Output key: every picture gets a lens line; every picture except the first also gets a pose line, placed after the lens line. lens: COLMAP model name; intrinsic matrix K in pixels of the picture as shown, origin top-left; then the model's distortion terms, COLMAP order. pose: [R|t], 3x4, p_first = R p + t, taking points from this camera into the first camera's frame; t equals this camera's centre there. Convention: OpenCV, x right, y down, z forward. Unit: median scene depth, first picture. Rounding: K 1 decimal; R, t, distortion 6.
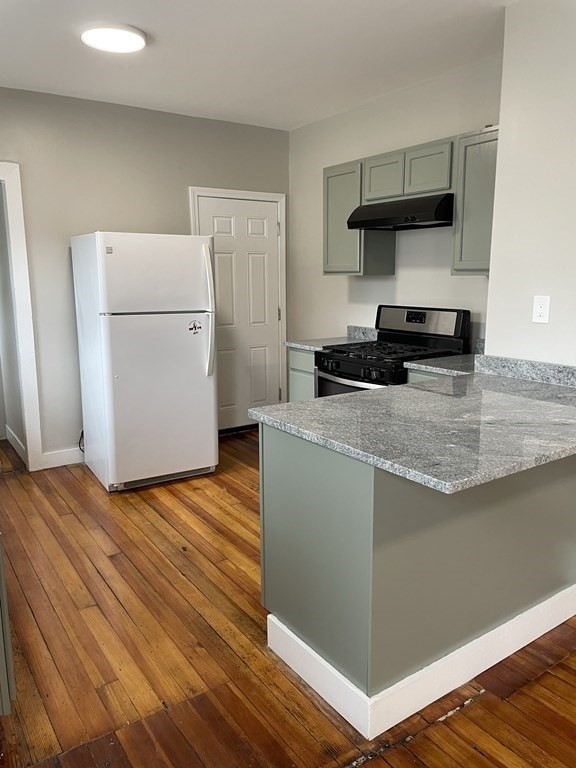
lens RADIAL K [[576.5, 0, 288.7], [0, 576.5, 384.3], [0, 0, 1]] dist [0.047360, -0.041533]
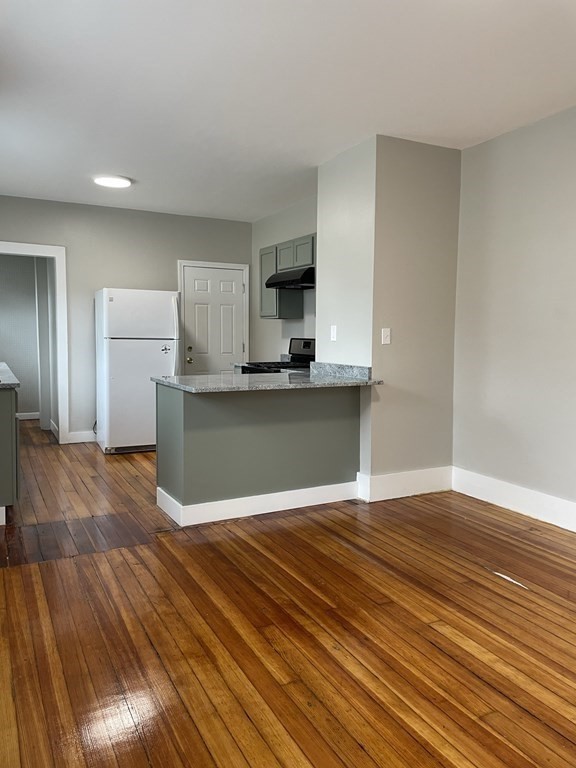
lens RADIAL K [[576.5, 0, 299.7], [0, 576.5, 386.4], [0, 0, 1]] dist [0.047360, -0.041533]
pose [[0.994906, 0.023335, -0.098074, 0.352221], [-0.032874, 0.994760, -0.096805, 0.140288], [0.095301, 0.099536, 0.990460, -0.496193]]
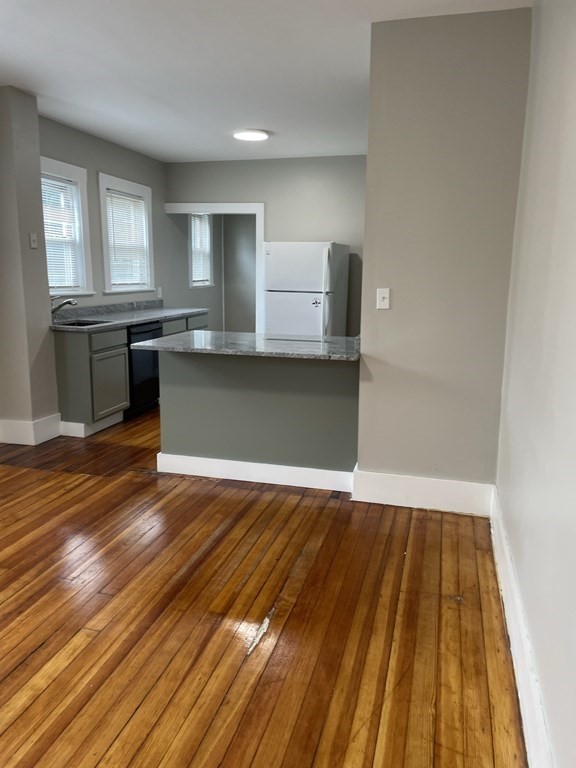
lens RADIAL K [[576.5, 0, 291.1], [0, 576.5, 395.6], [0, 0, 1]] dist [0.047360, -0.041533]
pose [[0.648516, 0.173411, -0.741185, 0.975997], [-0.160856, 0.982936, 0.089228, 0.018648], [0.744011, 0.061358, 0.665345, -0.056605]]
